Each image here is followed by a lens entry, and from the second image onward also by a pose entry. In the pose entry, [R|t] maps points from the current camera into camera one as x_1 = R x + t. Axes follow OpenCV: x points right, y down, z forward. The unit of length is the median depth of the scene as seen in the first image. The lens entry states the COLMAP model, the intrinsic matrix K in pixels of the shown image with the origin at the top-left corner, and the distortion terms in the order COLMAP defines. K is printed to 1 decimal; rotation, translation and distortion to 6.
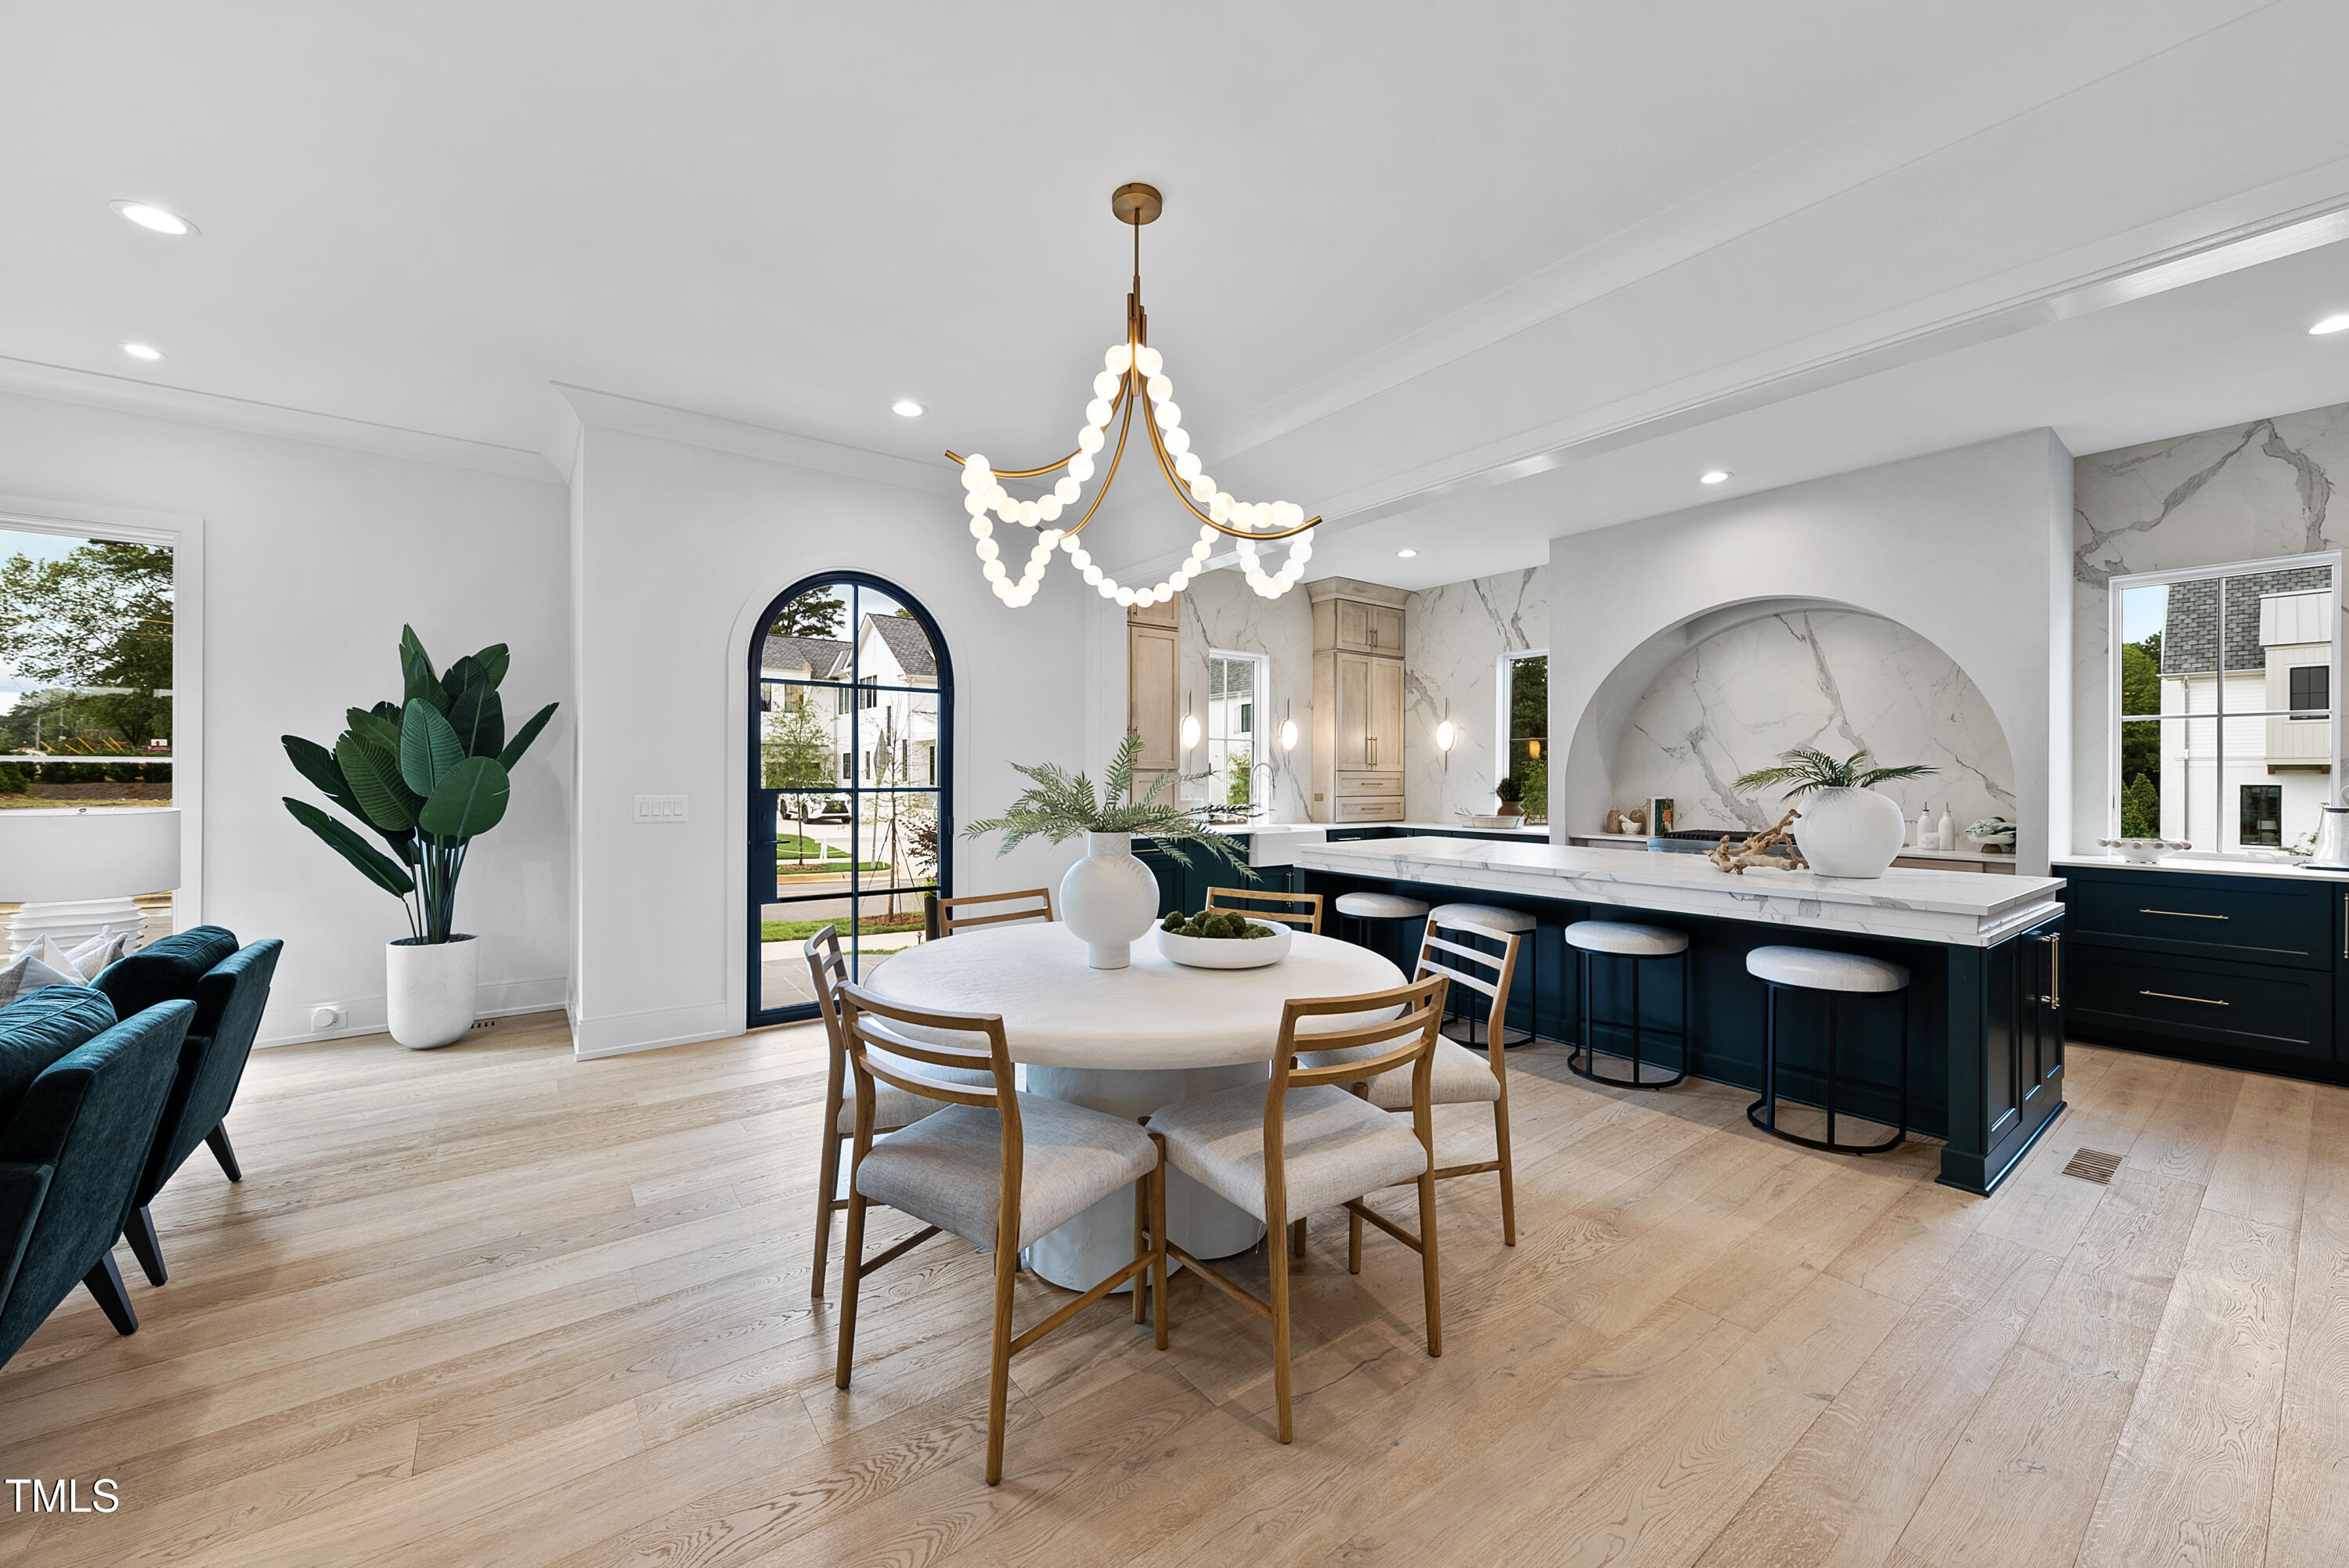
lens RADIAL K [[895.9, 0, 1178.7], [0, 895.9, 775.4], [0, 0, 1]] dist [0.000182, 0.000347]
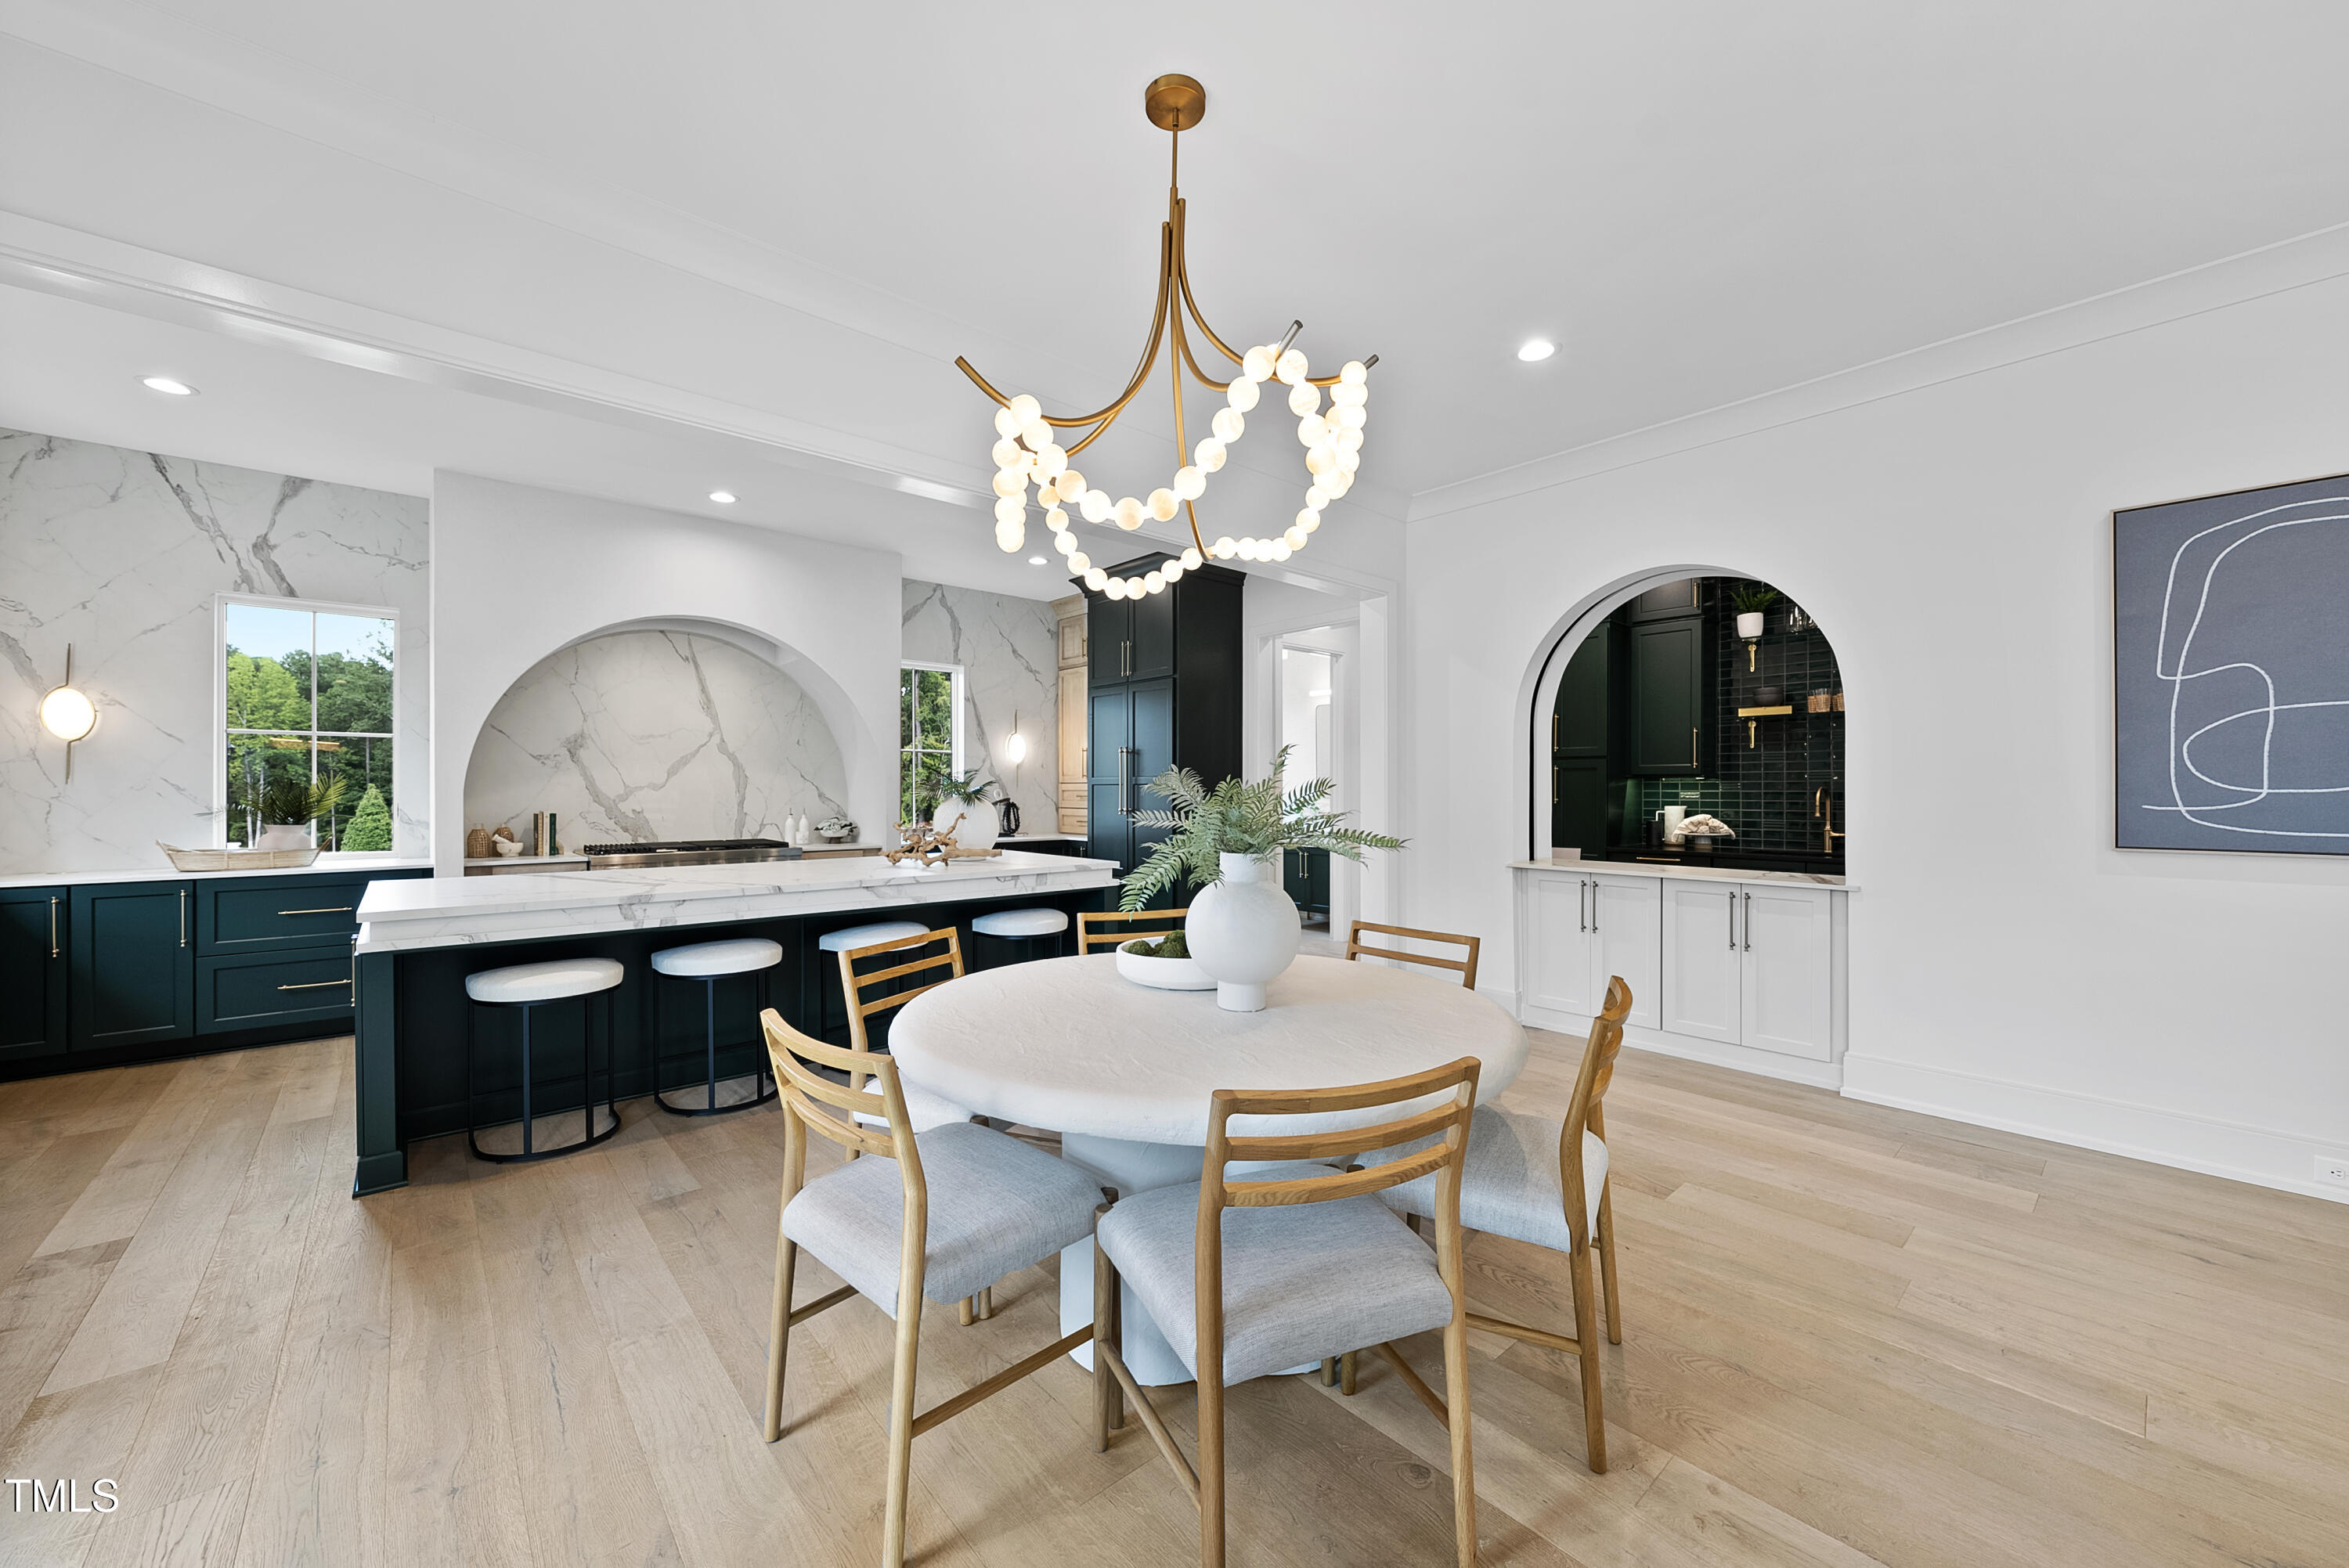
lens RADIAL K [[875.4, 0, 1182.3], [0, 875.4, 794.9], [0, 0, 1]] dist [-0.000630, -0.000030]
pose [[-0.079129, -0.008894, 0.996825, -0.402902], [-0.002367, 0.999959, 0.008734, -0.000552], [-0.996862, -0.001668, -0.079147, 0.495500]]
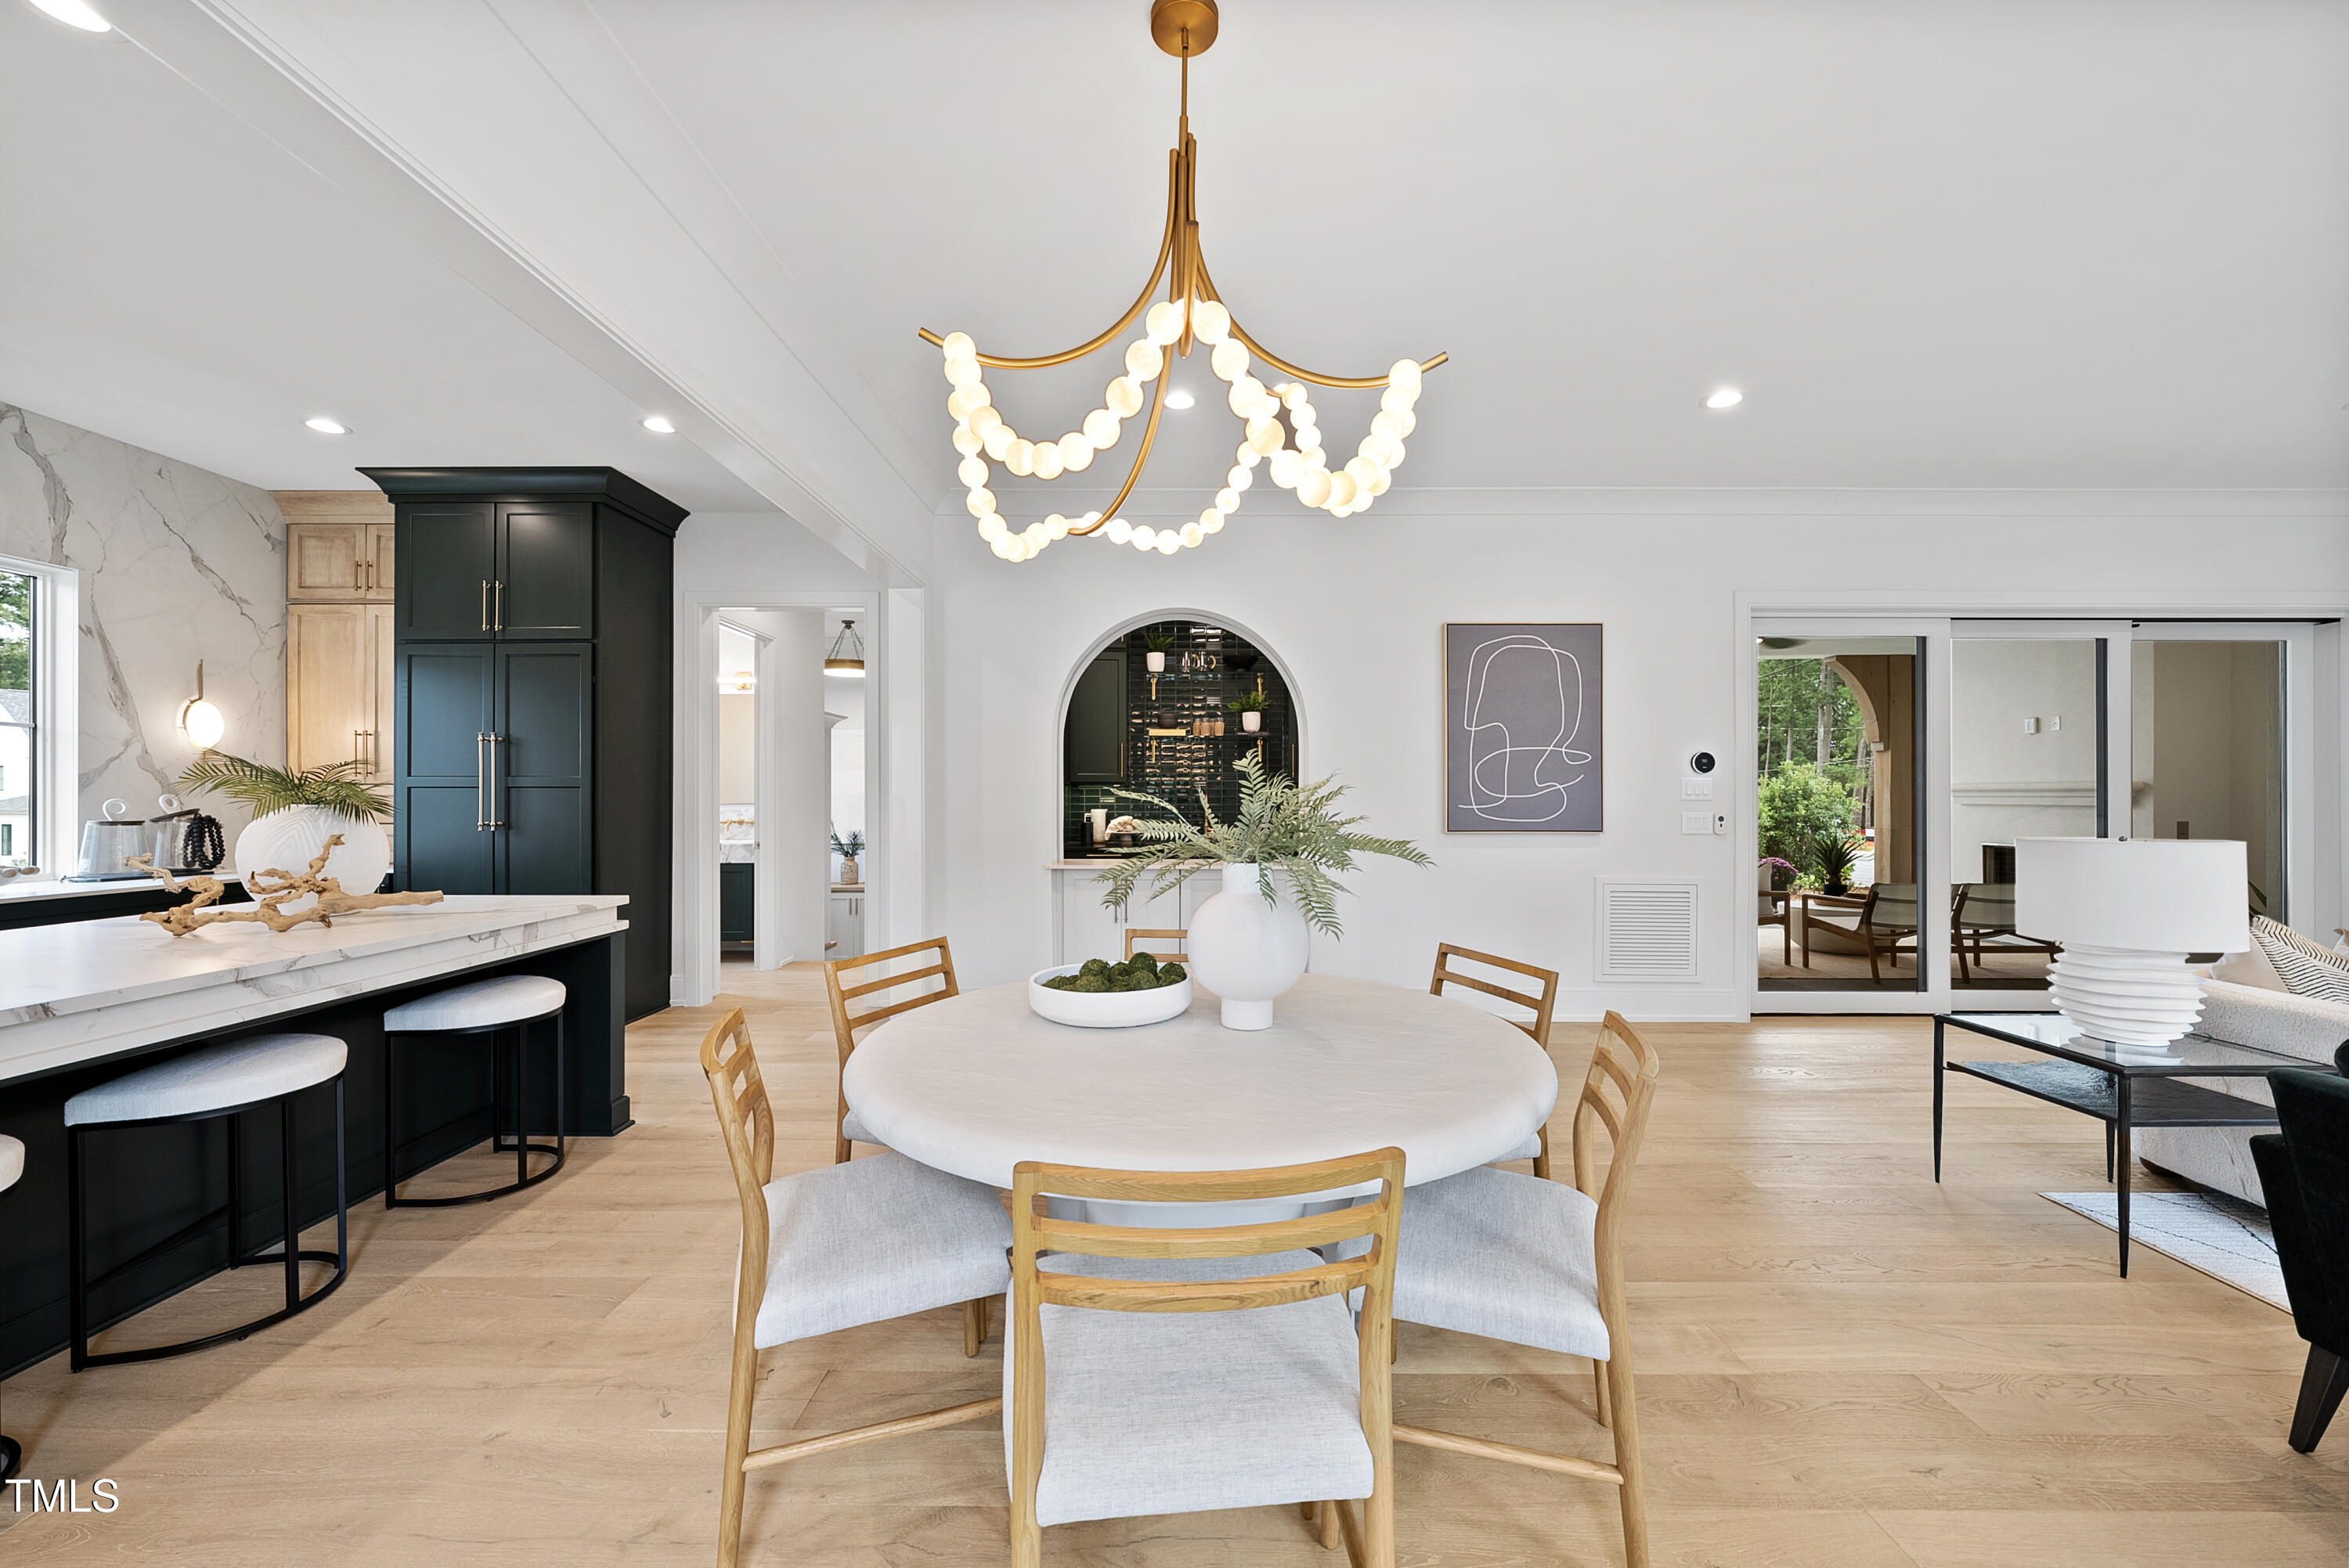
lens RADIAL K [[875.4, 0, 1182.3], [0, 875.4, 794.9], [0, 0, 1]] dist [-0.000630, -0.000030]
pose [[-0.794798, -0.003047, 0.606867, -0.227109], [-0.004277, 0.999991, -0.000580, 0.000526], [-0.606859, -0.003056, -0.794803, 0.737705]]
